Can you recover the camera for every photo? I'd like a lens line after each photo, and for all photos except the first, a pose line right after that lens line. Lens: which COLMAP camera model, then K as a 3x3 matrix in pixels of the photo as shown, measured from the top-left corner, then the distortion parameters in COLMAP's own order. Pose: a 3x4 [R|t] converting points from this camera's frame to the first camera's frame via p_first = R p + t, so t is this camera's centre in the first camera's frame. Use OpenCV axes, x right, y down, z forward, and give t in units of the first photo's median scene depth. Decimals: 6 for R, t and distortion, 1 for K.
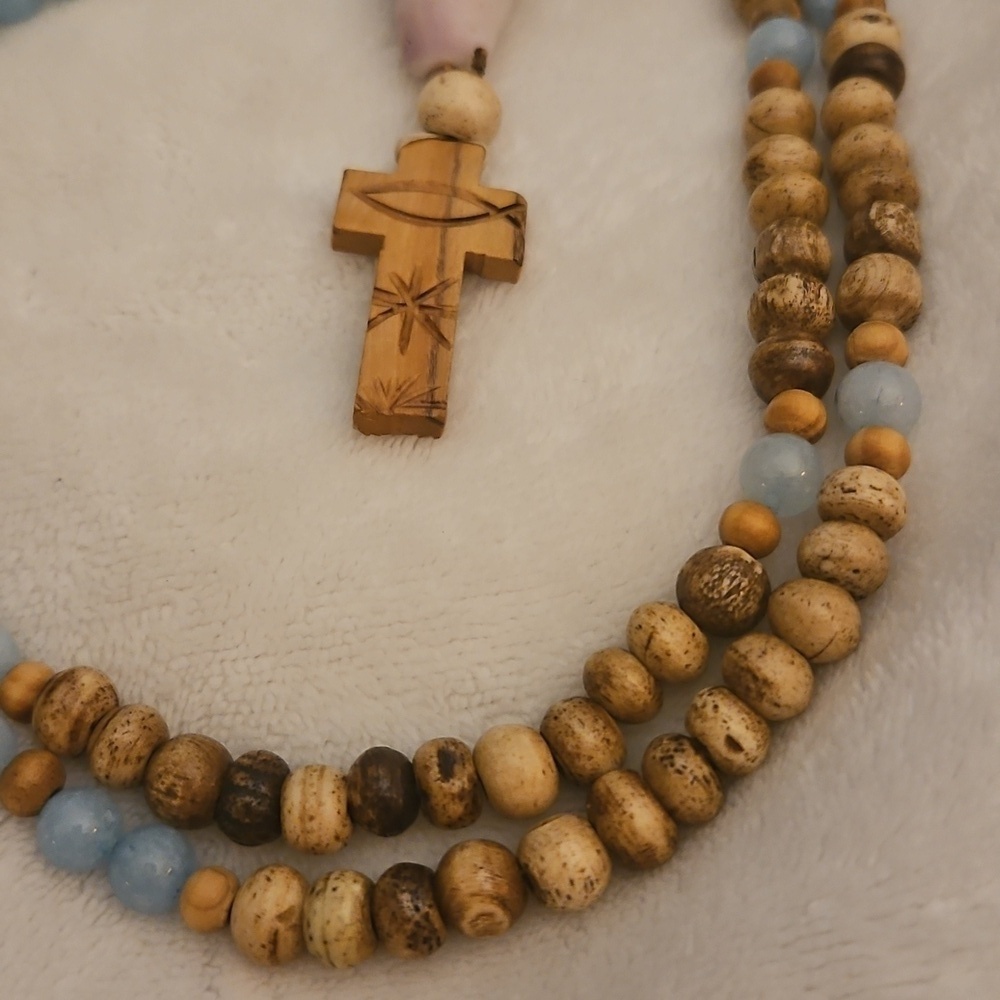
lens RADIAL K [[1577.1, 0, 529.1], [0, 1577.1, 499.8], [0, 0, 1]] dist [0.036216, -0.032196]
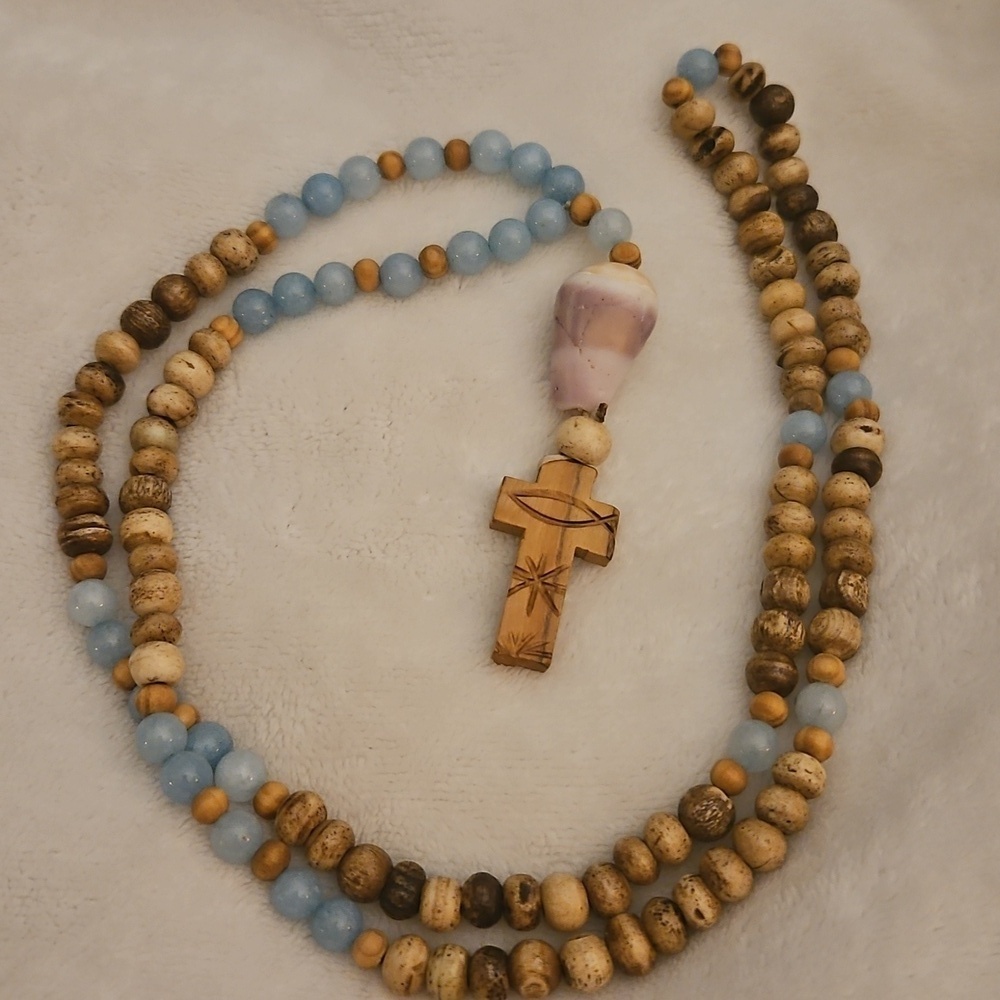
lens RADIAL K [[1555.6, 0, 500.0], [0, 1555.6, 500.0], [0, 0, 1]] dist [0.020908, -0.243948]
pose [[0.989196, 0.144874, -0.022416, -0.089346], [-0.143548, 0.988255, 0.052406, -0.280637], [0.029745, -0.048622, 0.998374, -0.530770]]
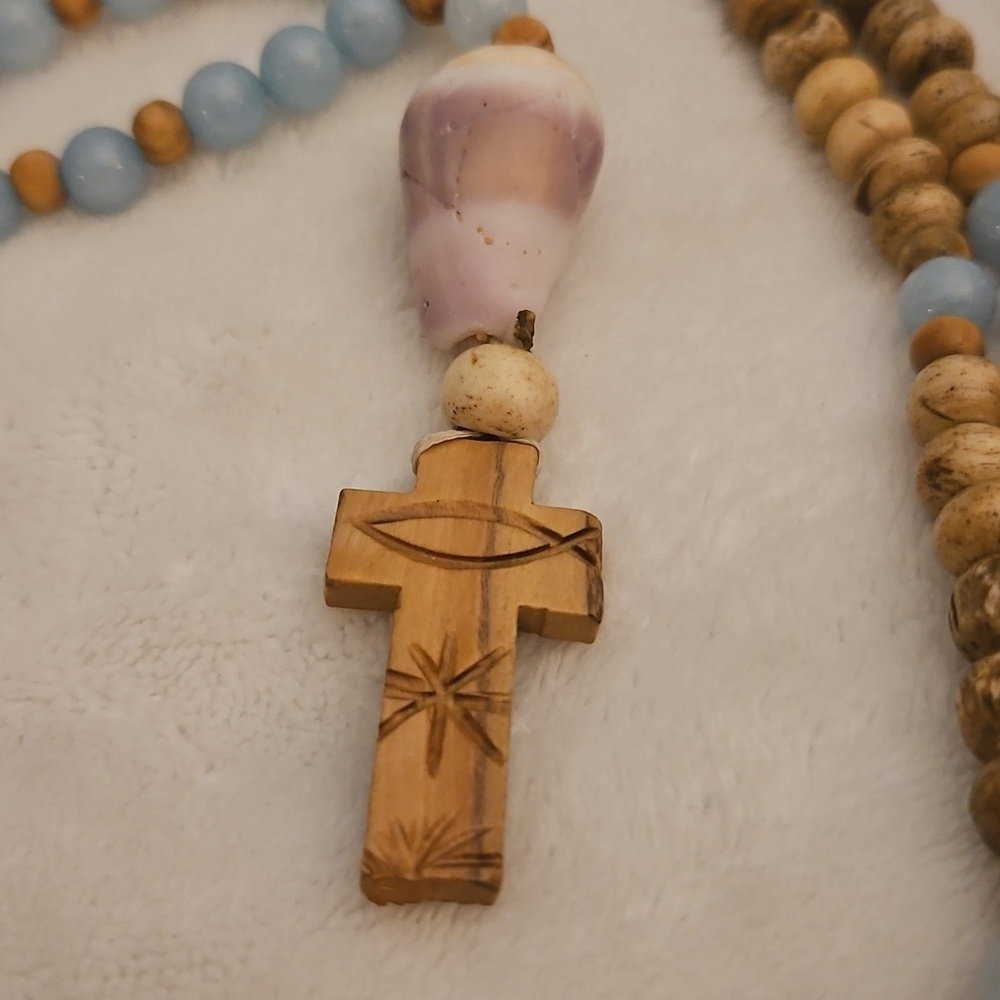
lens RADIAL K [[1555.6, 0, 500.0], [0, 1555.6, 500.0], [0, 0, 1]] dist [0.020908, -0.243948]
pose [[0.998866, -0.037376, -0.029477, -0.027512], [0.034295, 0.994508, -0.098887, -0.141405], [0.033011, 0.097764, 0.994662, 0.331511]]
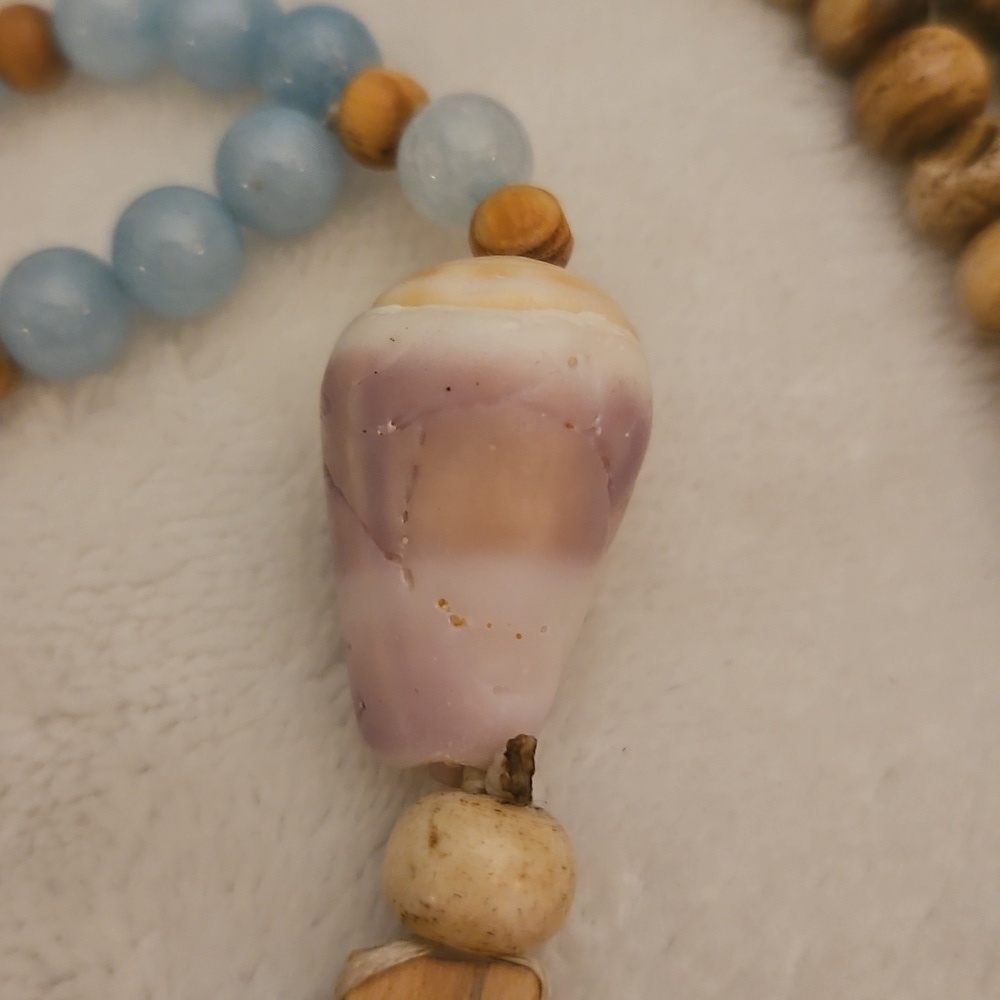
lens RADIAL K [[1555.6, 0, 500.0], [0, 1555.6, 500.0], [0, 0, 1]] dist [0.020908, -0.243948]
pose [[0.995772, -0.039477, -0.082943, 0.001671], [0.041891, 0.998742, 0.027564, -0.395033], [0.081751, -0.030922, 0.996173, 0.625509]]
